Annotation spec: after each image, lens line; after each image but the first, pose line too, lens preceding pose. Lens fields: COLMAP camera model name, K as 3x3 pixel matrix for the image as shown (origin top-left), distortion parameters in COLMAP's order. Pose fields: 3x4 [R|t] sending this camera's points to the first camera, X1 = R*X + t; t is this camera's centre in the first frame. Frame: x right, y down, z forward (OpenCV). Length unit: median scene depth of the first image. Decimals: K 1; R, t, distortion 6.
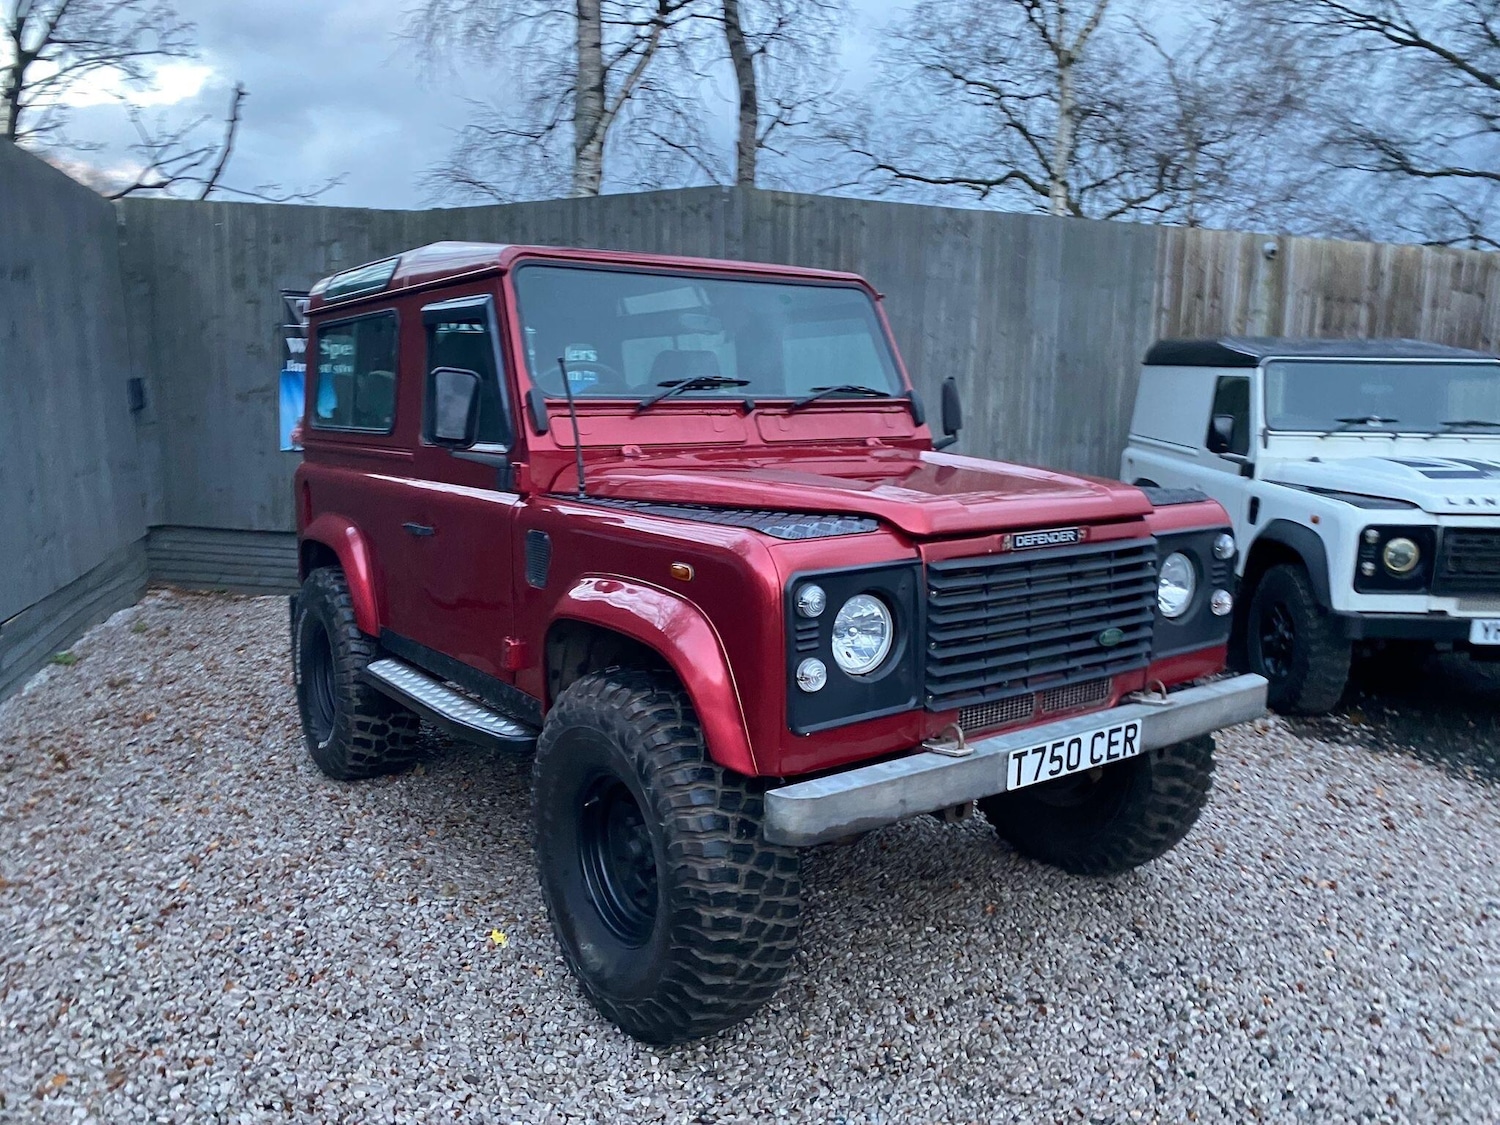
lens RADIAL K [[1150.2, 0, 769.2], [0, 1150.2, 534.3], [0, 0, 1]] dist [0.014563, -0.002350]
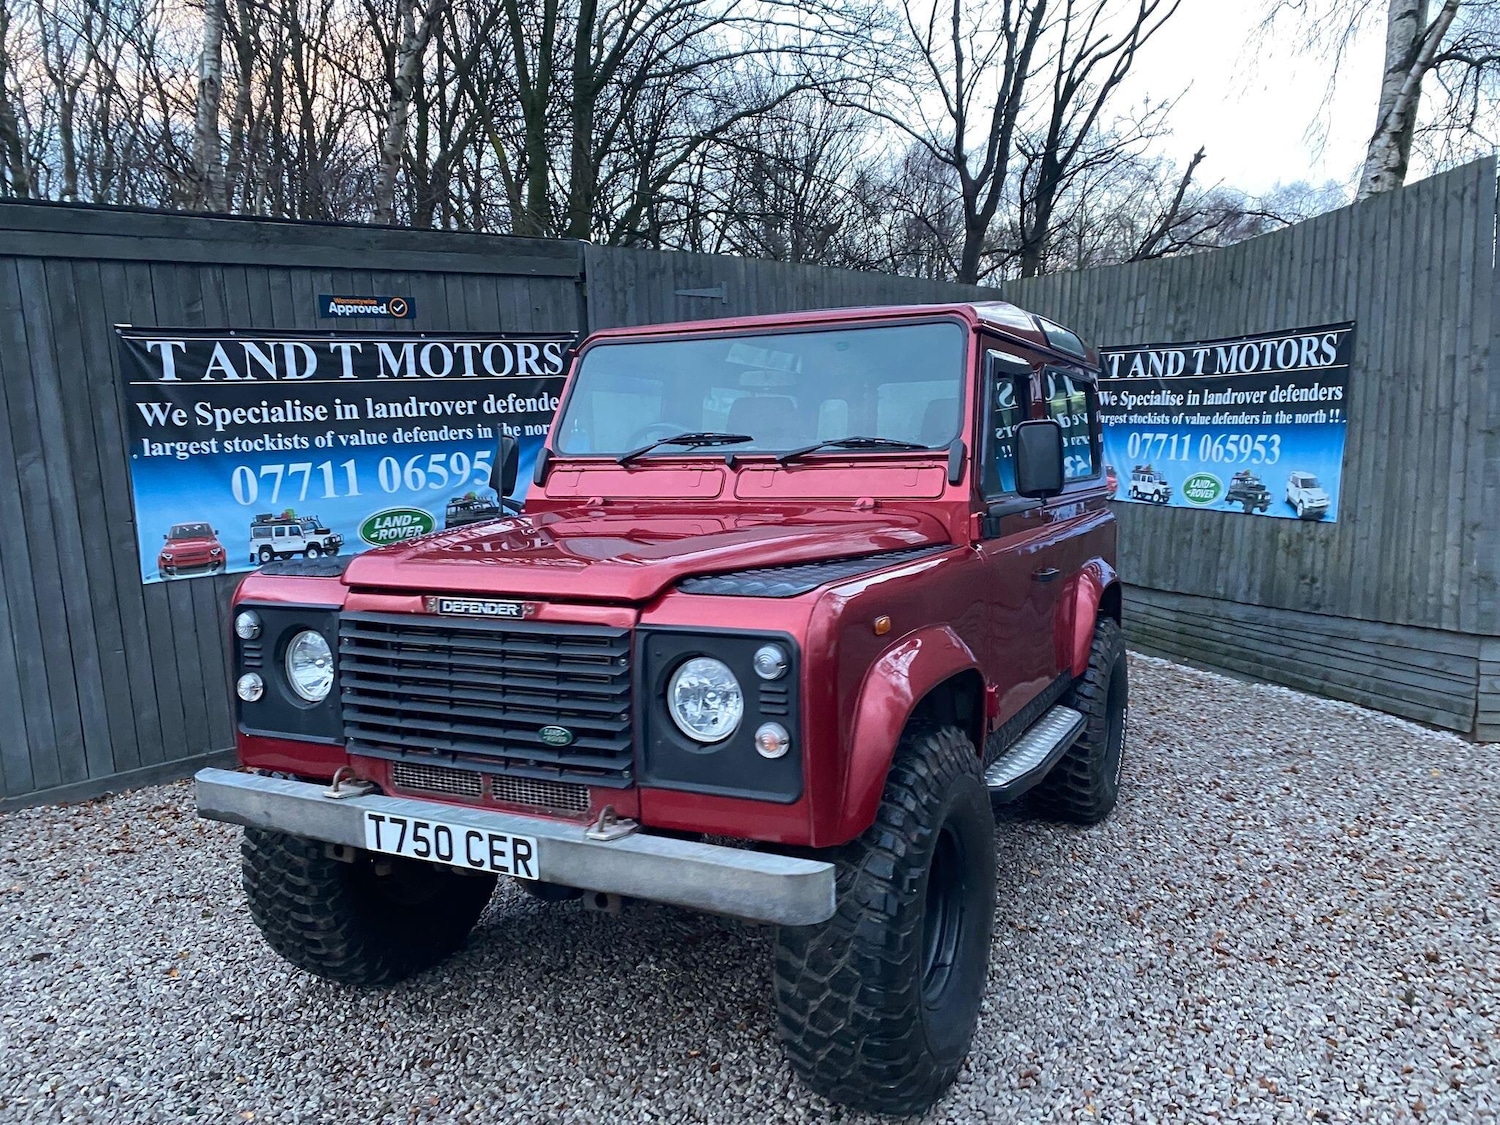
lens RADIAL K [[1140.3, 0, 768.9], [0, 1140.3, 550.5], [0, 0, 1]] dist [0.011622, 0.001493]
pose [[0.482918, 0.068417, -0.872989, 0.964801], [-0.089039, 0.995612, 0.028773, -0.075605], [0.871127, 0.063835, 0.486891, 0.631402]]
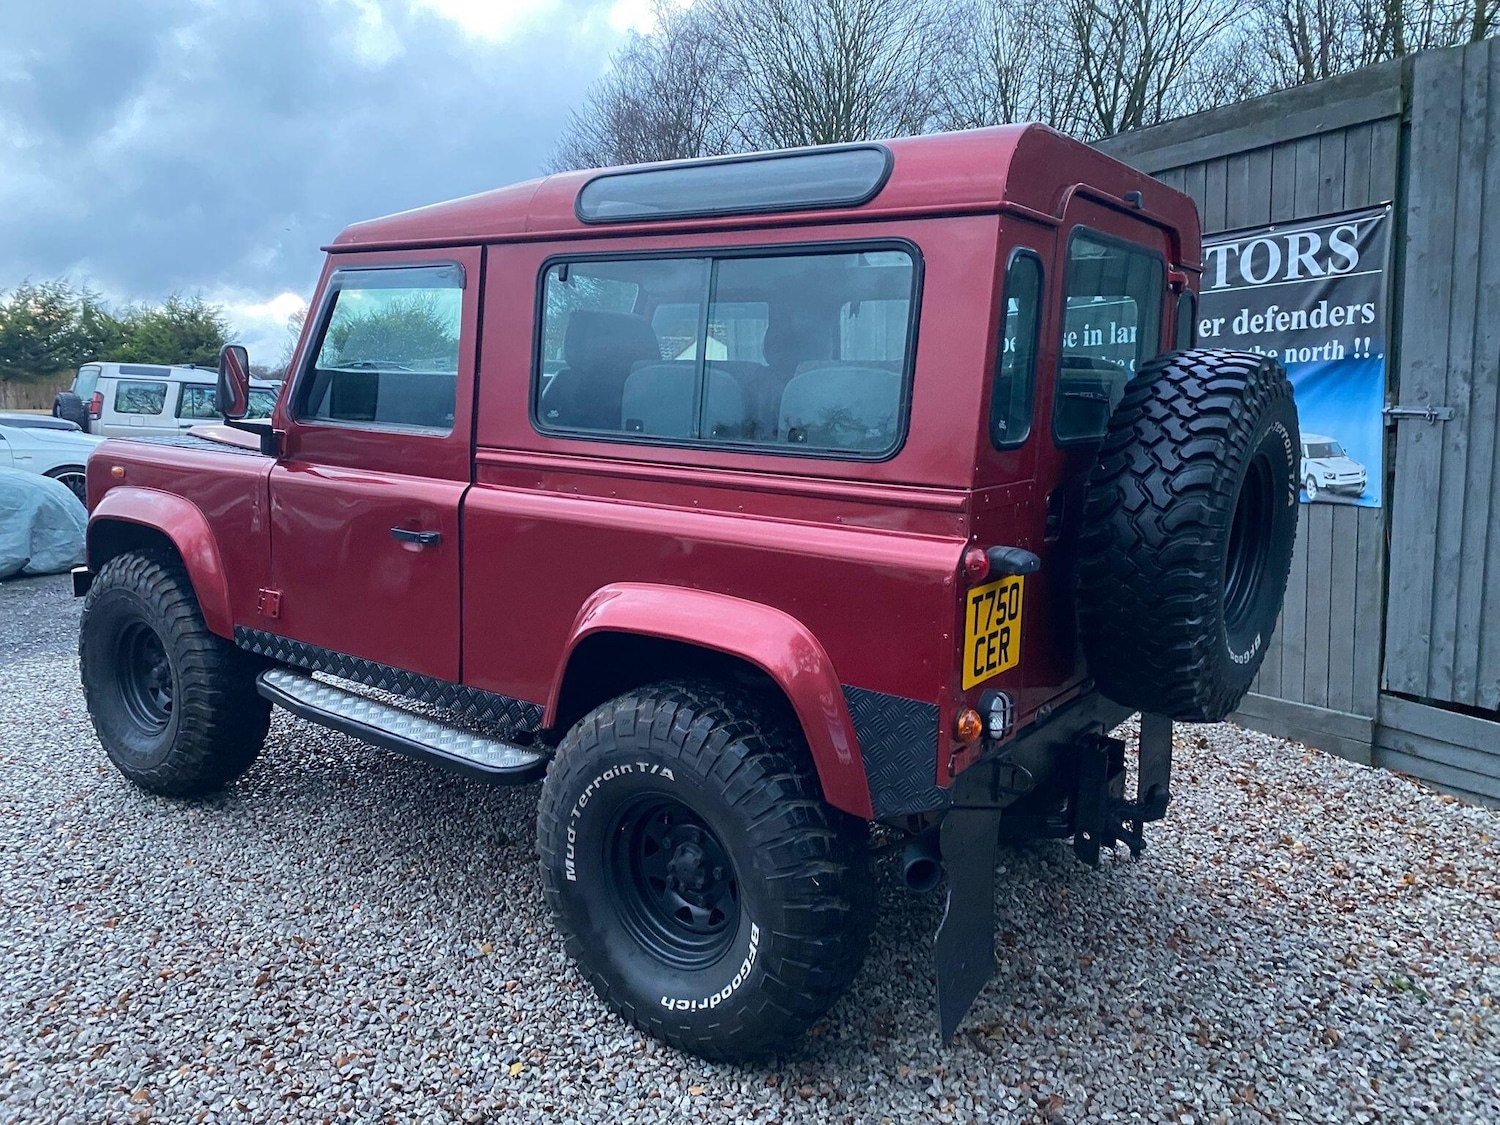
lens RADIAL K [[1149.5, 0, 748.0], [0, 1149.5, 541.8], [0, 0, 1]] dist [0.010050, 0.000370]
pose [[-0.948478, 0.026739, -0.315712, 0.095919], [-0.057781, 0.965126, 0.255328, -0.302896], [0.311529, 0.260415, -0.913856, 2.459256]]
